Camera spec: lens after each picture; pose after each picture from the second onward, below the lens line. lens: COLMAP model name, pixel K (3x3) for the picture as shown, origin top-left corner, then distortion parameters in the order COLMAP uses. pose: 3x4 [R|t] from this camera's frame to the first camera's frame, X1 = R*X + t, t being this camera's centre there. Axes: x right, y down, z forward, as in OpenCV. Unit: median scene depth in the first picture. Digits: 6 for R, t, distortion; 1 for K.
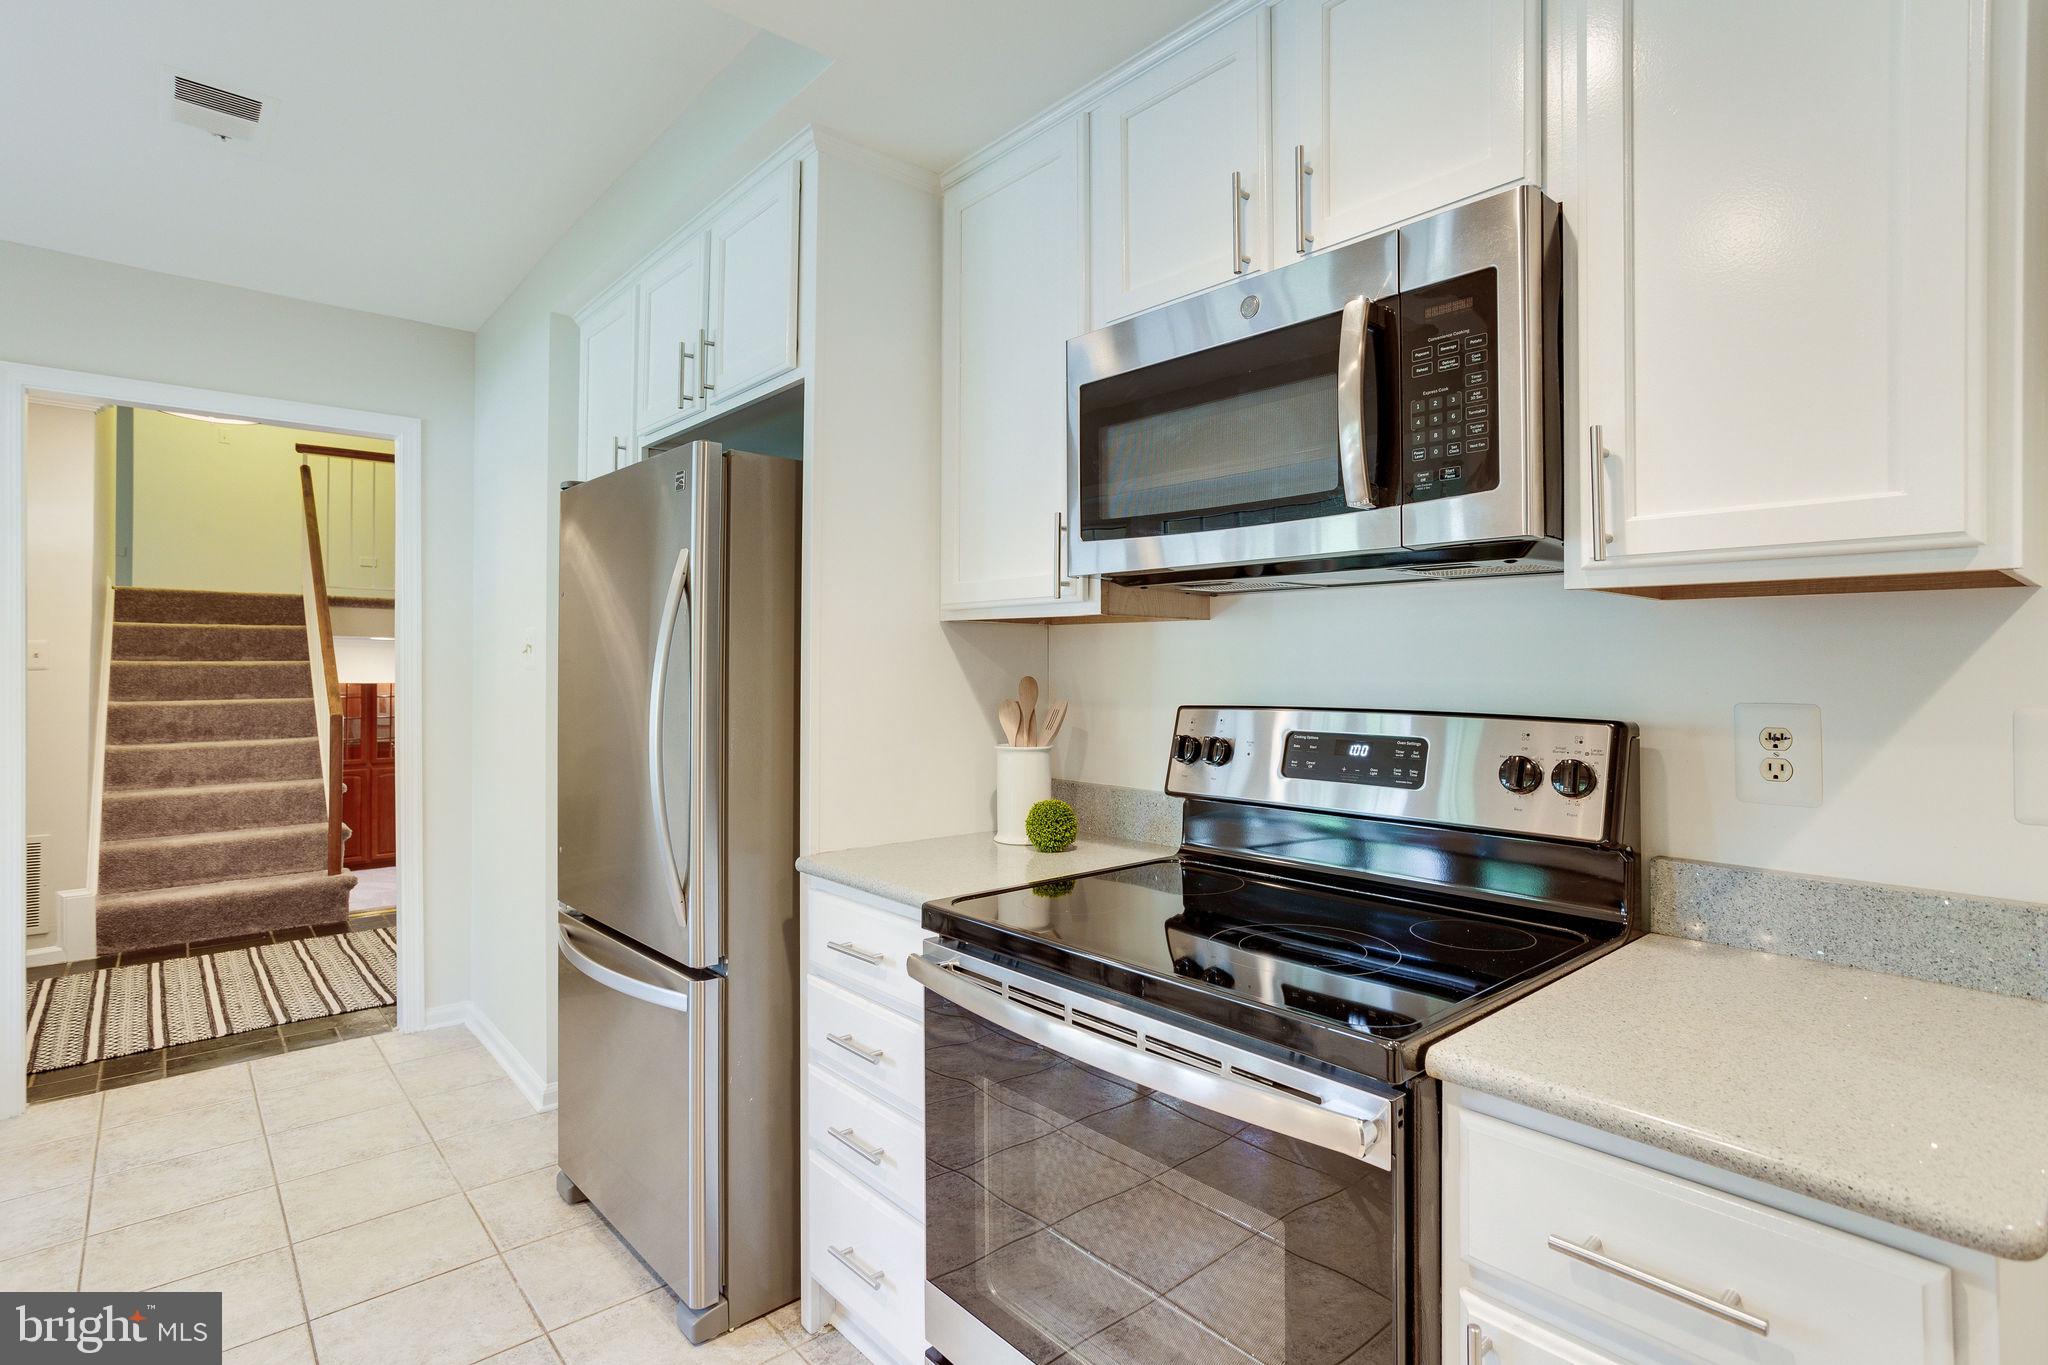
lens RADIAL K [[1016.4, 0, 995.6], [0, 1016.4, 662.8], [0, 0, 1]] dist [-0.052625, 0.030580]
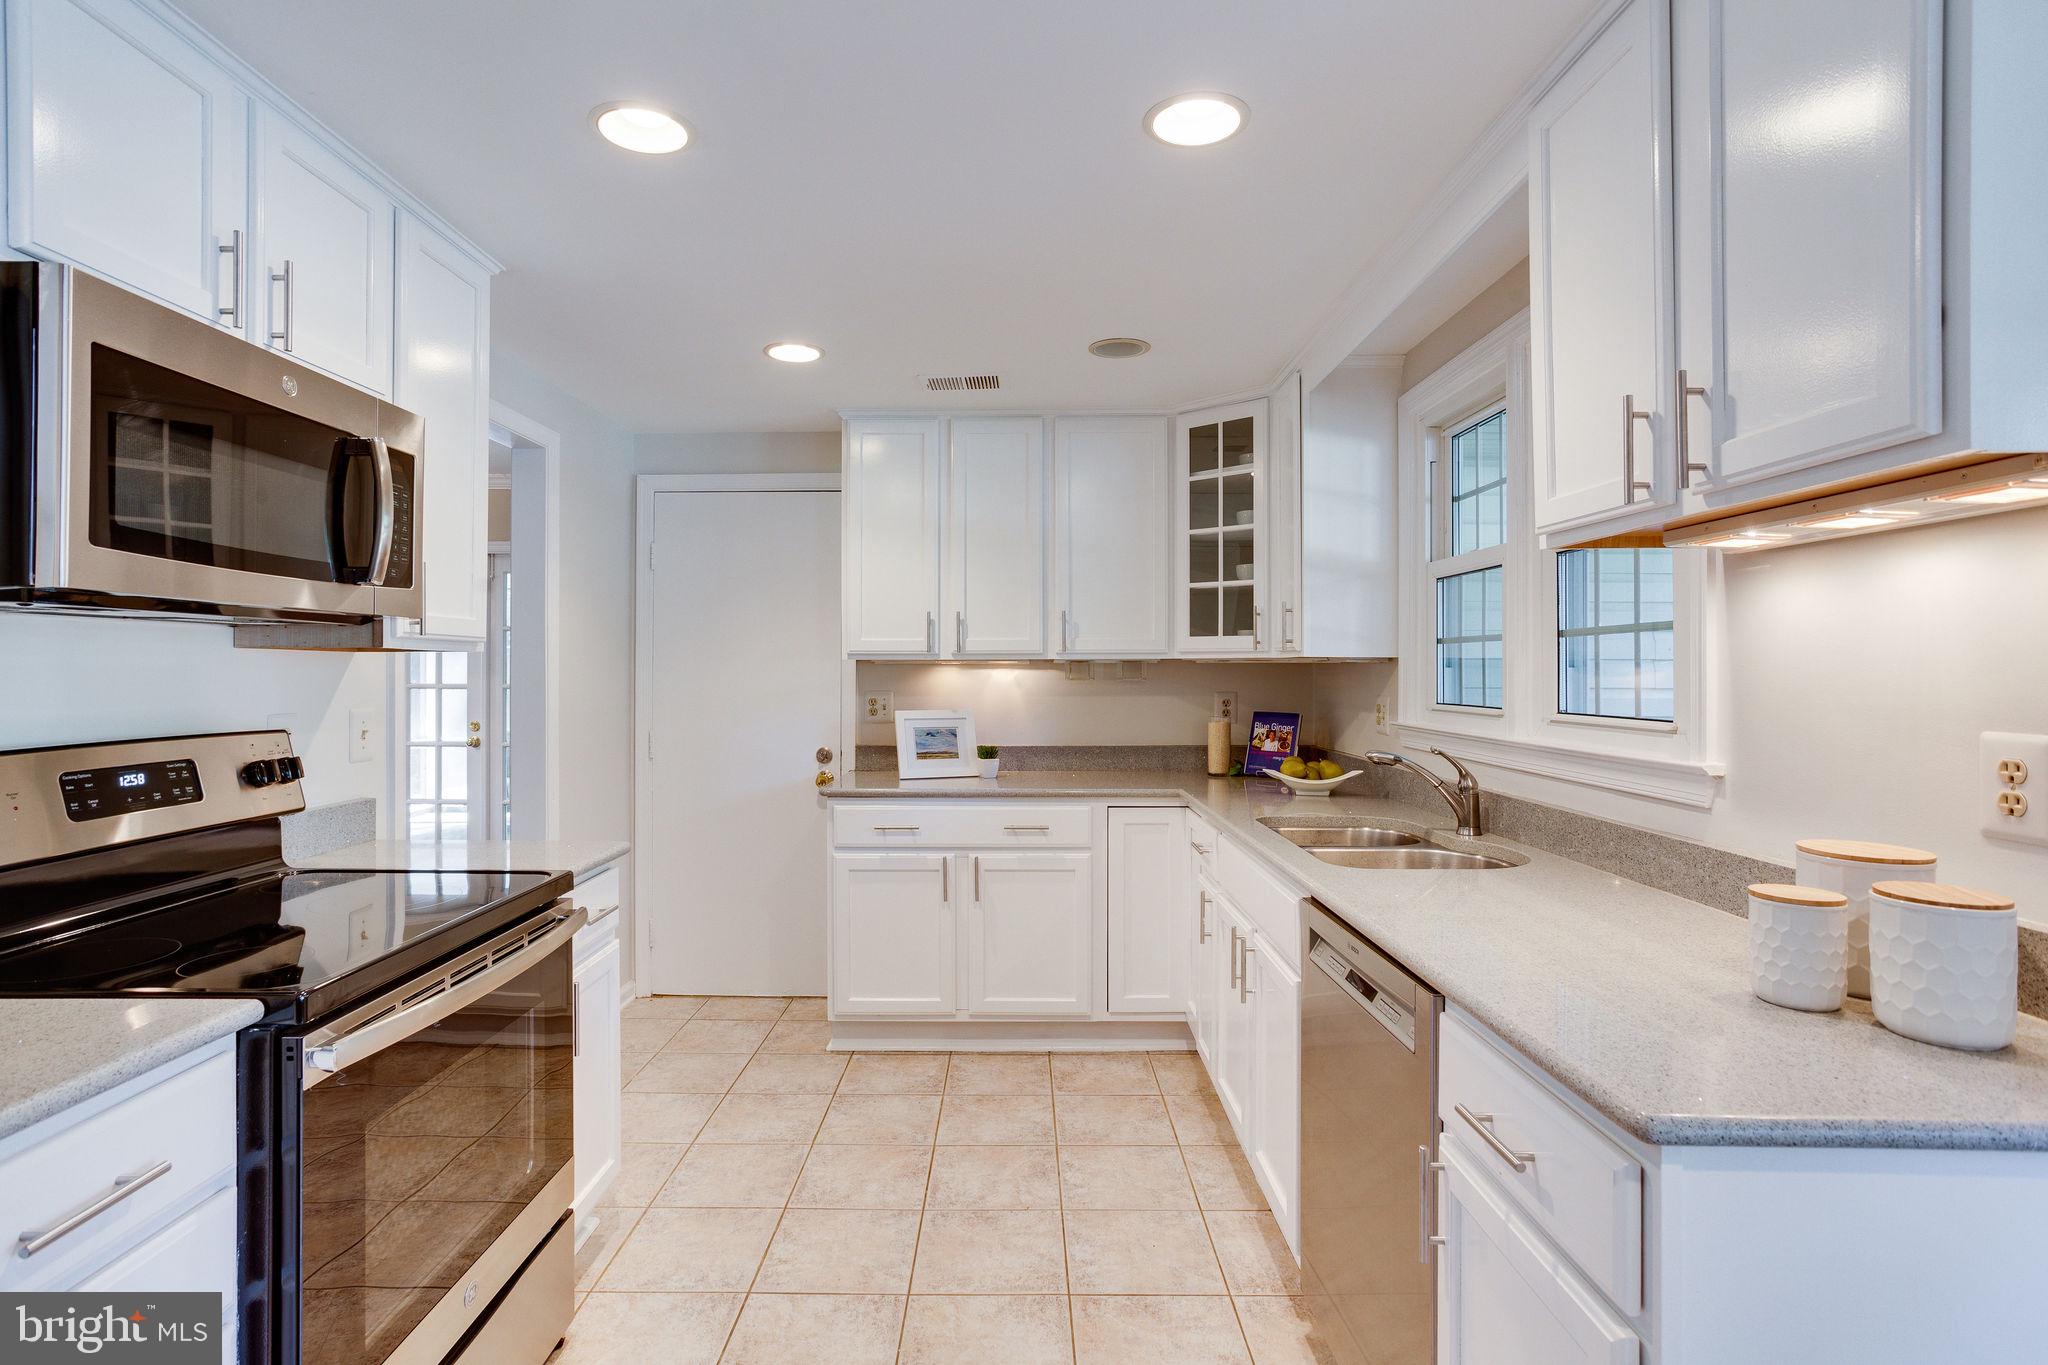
lens RADIAL K [[1016.4, 0, 995.6], [0, 1016.4, 662.8], [0, 0, 1]] dist [-0.052625, 0.030580]
pose [[-0.745319, 0.007903, 0.666661, -0.950278], [0.000922, 0.999941, -0.010823, -0.021085], [-0.666707, -0.007452, -0.745283, 1.127295]]
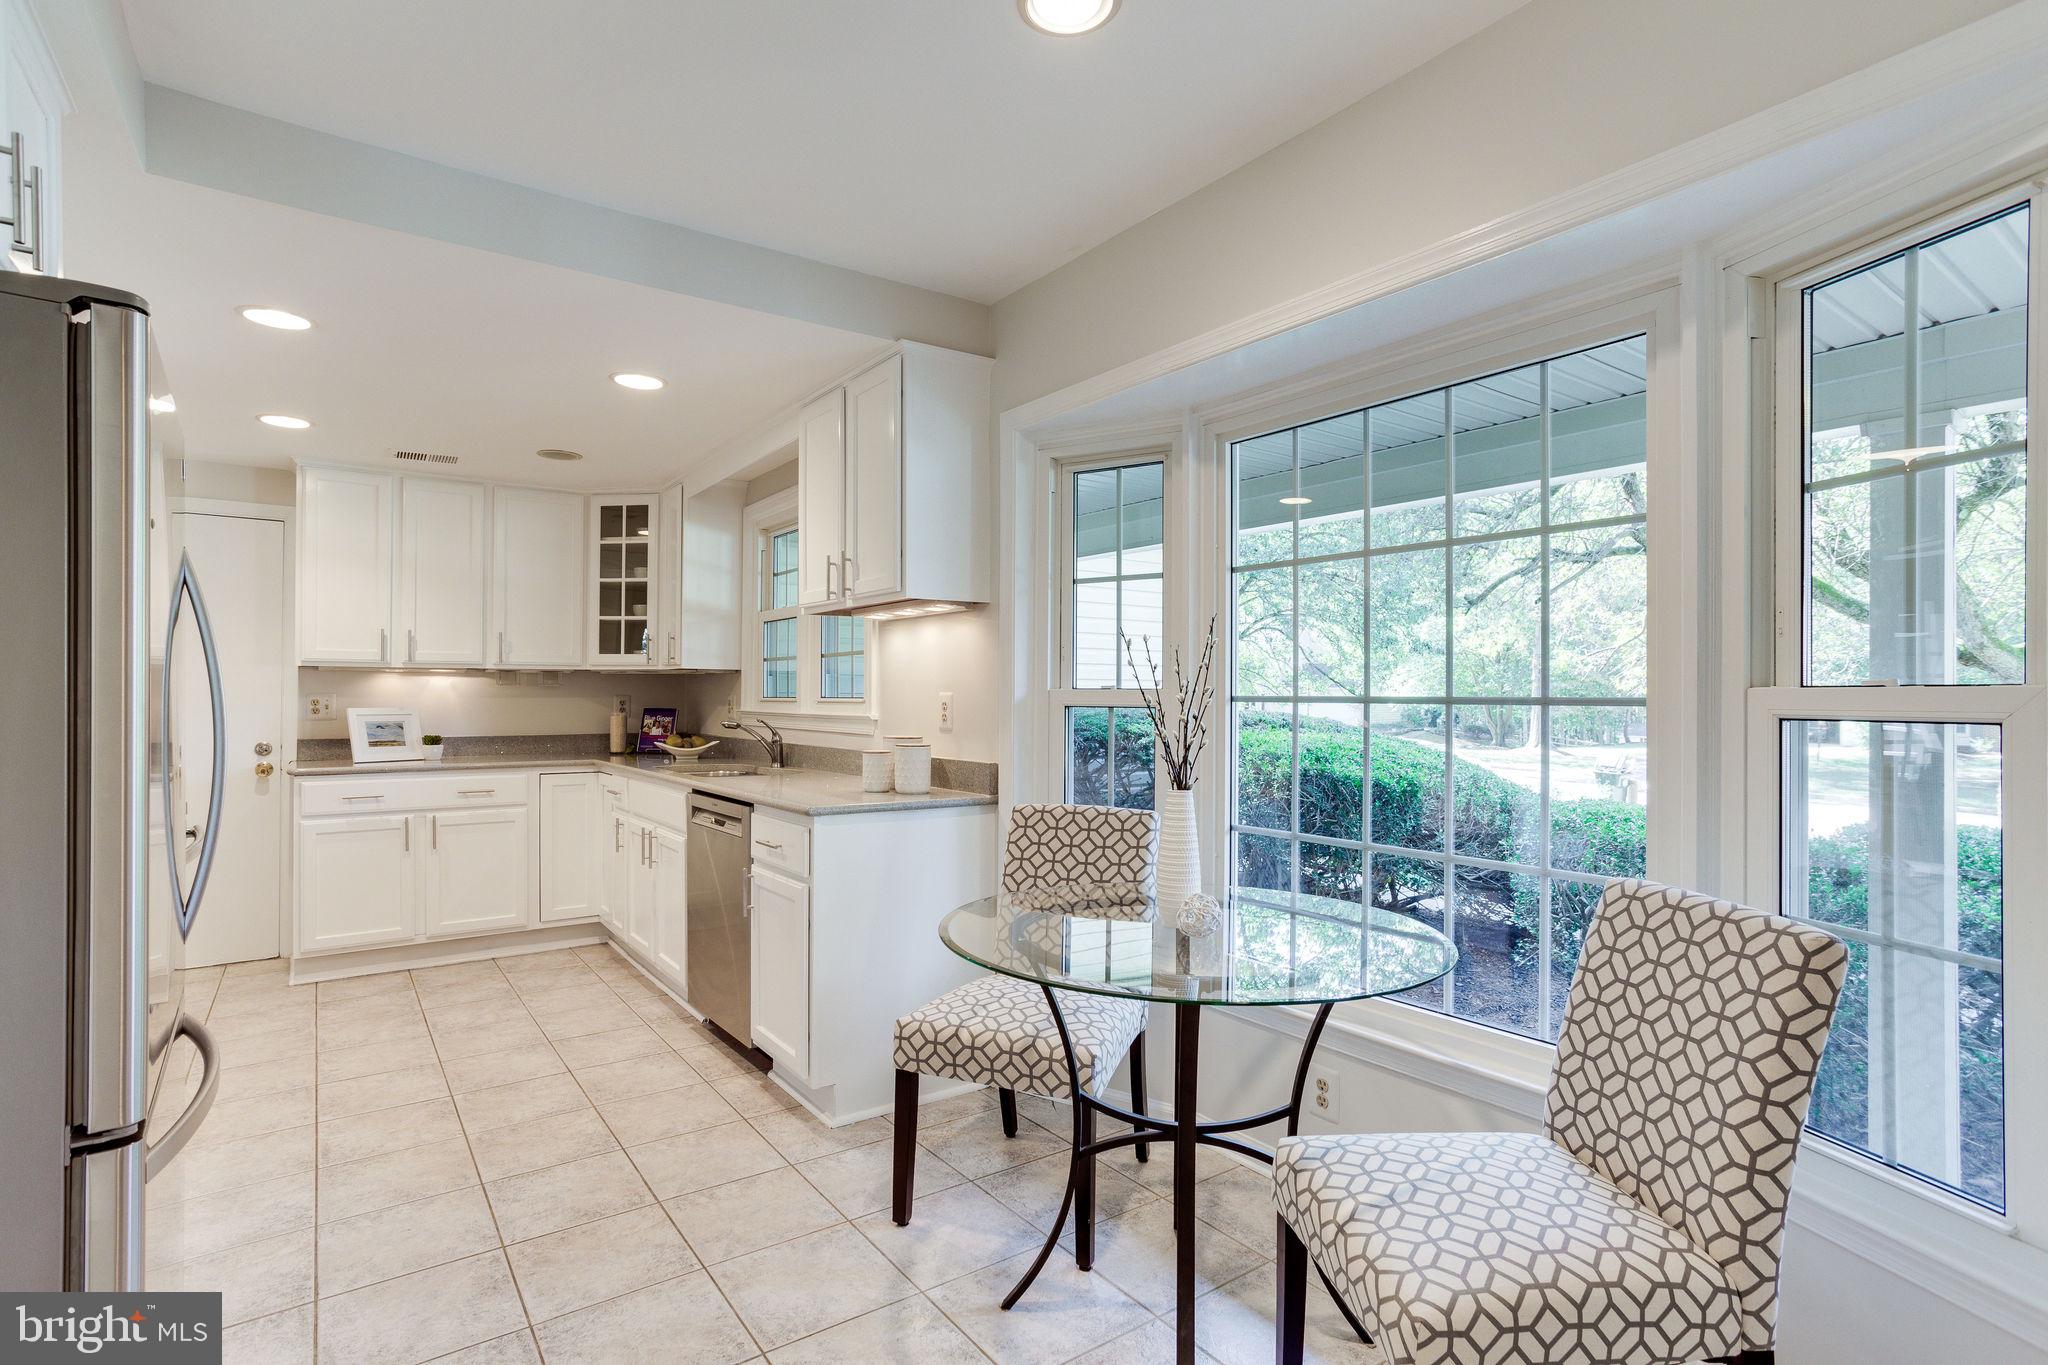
lens RADIAL K [[995.0, 0, 1018.1], [0, 995.0, 691.3], [0, 0, 1]] dist [-0.048830, 0.030871]
pose [[-0.995972, 0.000327, 0.089668, -1.359963], [-0.000323, 0.999974, -0.007228, 0.036713], [-0.089668, -0.007228, -0.995945, 2.136698]]
